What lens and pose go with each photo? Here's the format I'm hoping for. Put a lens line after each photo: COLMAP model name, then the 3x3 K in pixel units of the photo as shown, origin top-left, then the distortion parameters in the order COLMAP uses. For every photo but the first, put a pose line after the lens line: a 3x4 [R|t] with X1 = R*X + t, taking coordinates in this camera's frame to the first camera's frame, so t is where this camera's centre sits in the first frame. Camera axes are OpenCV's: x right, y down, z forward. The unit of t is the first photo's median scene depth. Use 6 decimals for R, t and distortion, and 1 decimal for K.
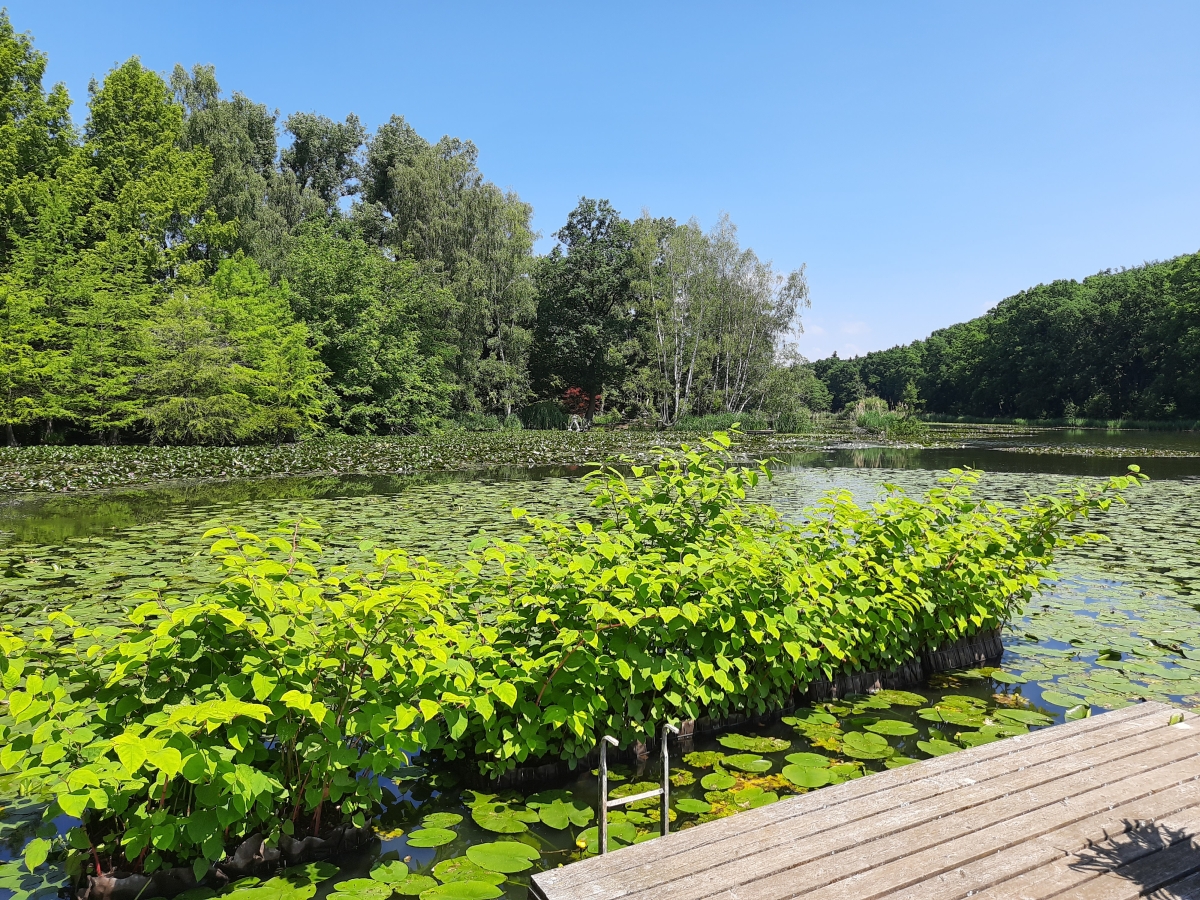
lens RADIAL K [[882.6, 0, 595.5], [0, 882.6, 429.1], [0, 0, 1]] dist [0.051965, -0.060966]
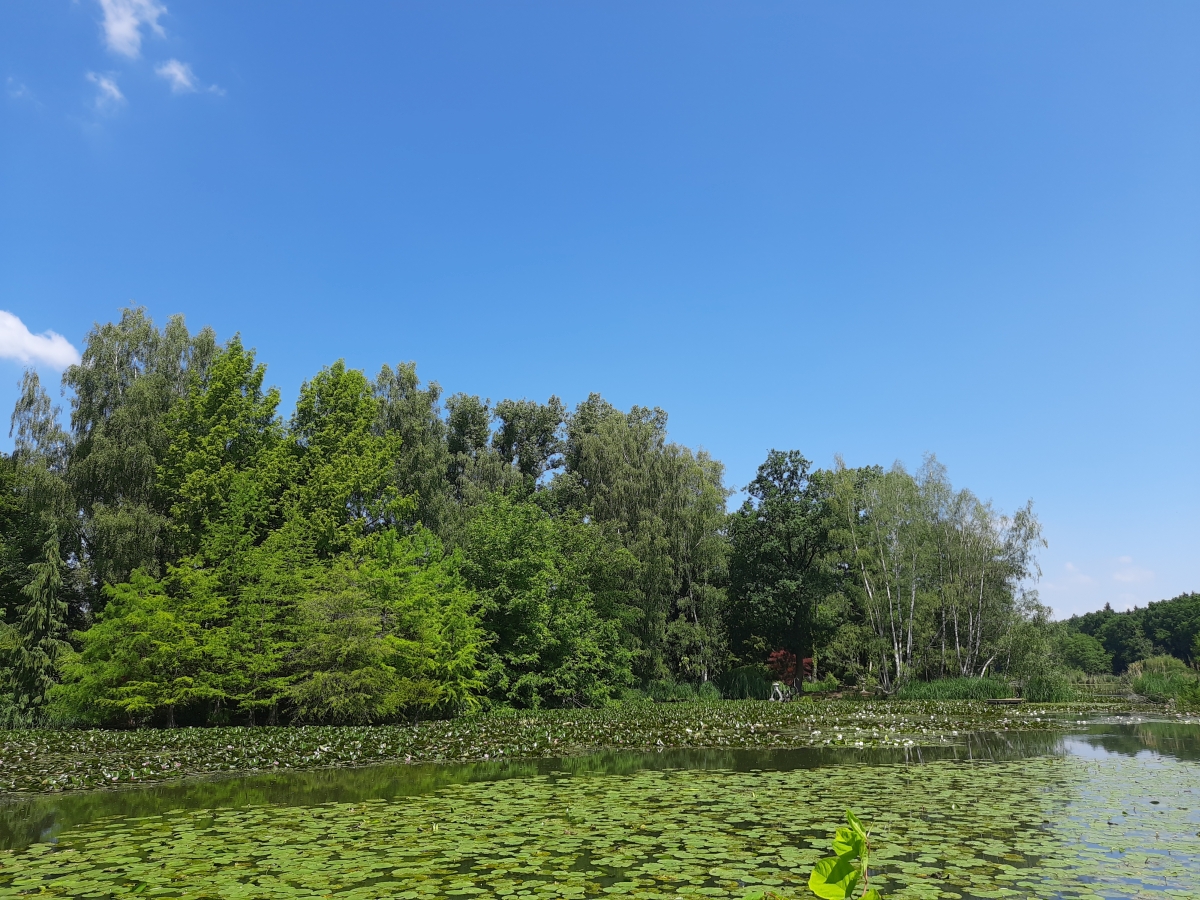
lens RADIAL K [[841.8, 0, 602.5], [0, 841.8, 442.3], [0, 0, 1]] dist [0.059571, -0.042347]
pose [[0.962629, -0.088516, -0.255952, 0.048451], [0.011538, 0.957626, -0.287782, -0.003246], [0.270579, 0.274074, 0.922860, 0.091148]]
